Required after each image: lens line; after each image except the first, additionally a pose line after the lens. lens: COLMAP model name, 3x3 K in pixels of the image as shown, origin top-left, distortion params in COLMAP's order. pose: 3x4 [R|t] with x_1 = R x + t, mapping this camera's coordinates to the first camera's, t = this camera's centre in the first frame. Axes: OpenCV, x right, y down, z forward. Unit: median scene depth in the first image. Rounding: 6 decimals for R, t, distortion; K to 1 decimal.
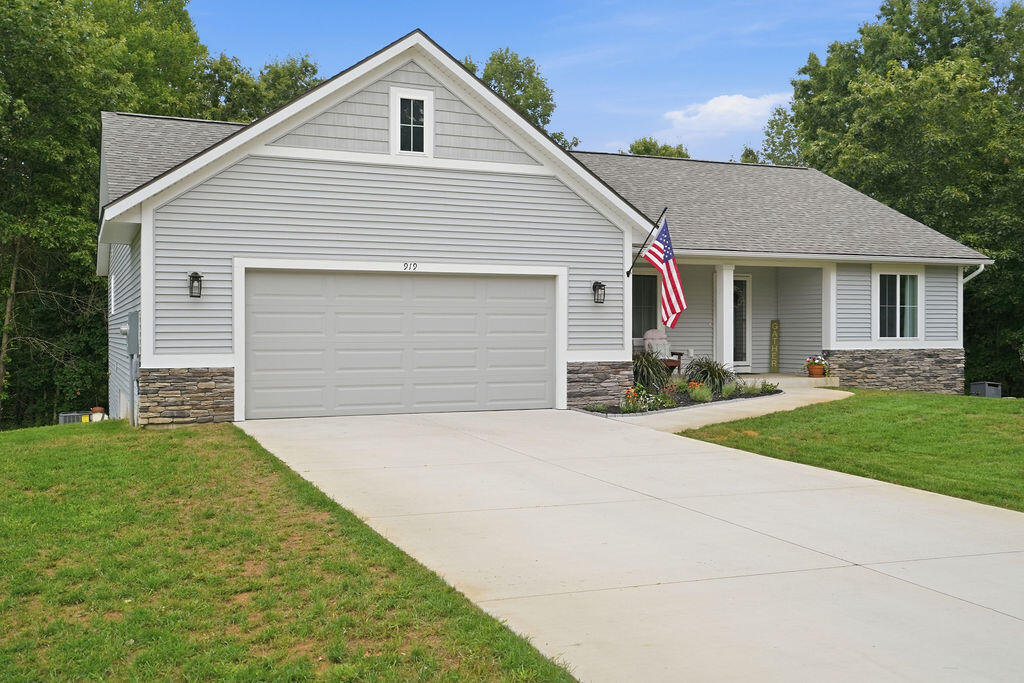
lens RADIAL K [[1001.7, 0, 509.0], [0, 1001.7, 341.0], [0, 0, 1]] dist [-0.008821, 0.000000]
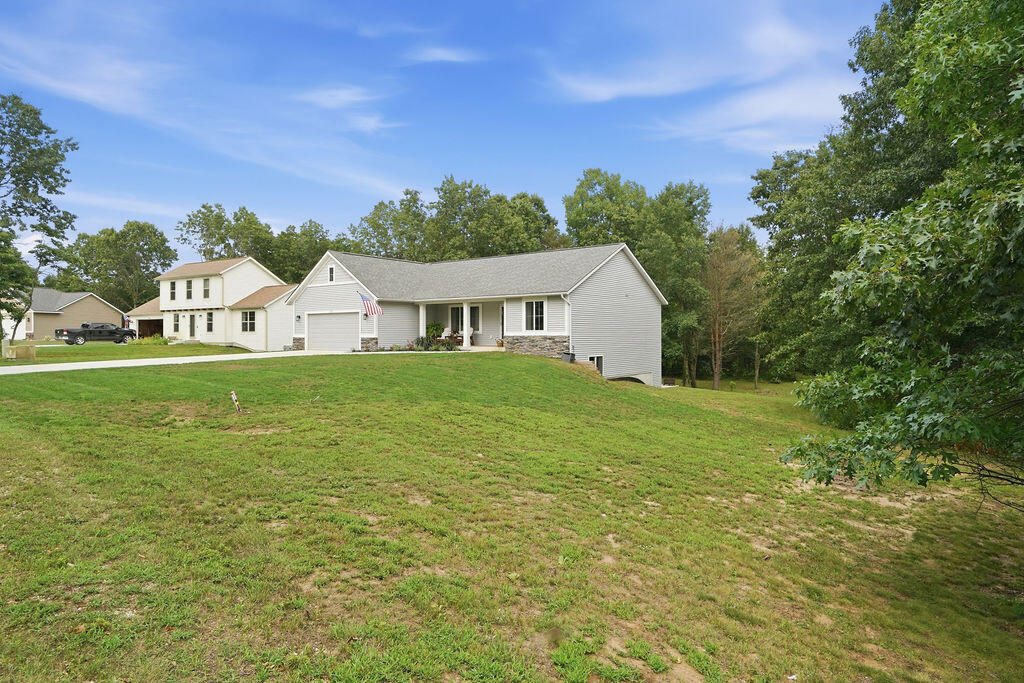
lens RADIAL K [[576.3, 0, 513.7], [0, 576.3, 331.2], [0, 0, 1]] dist [0.026661, -0.010080]
pose [[0.506735, -0.004061, -0.862092, 1.464240], [-0.007024, 0.999936, -0.008840, 0.010006], [0.862073, 0.010535, 0.506674, 0.331632]]
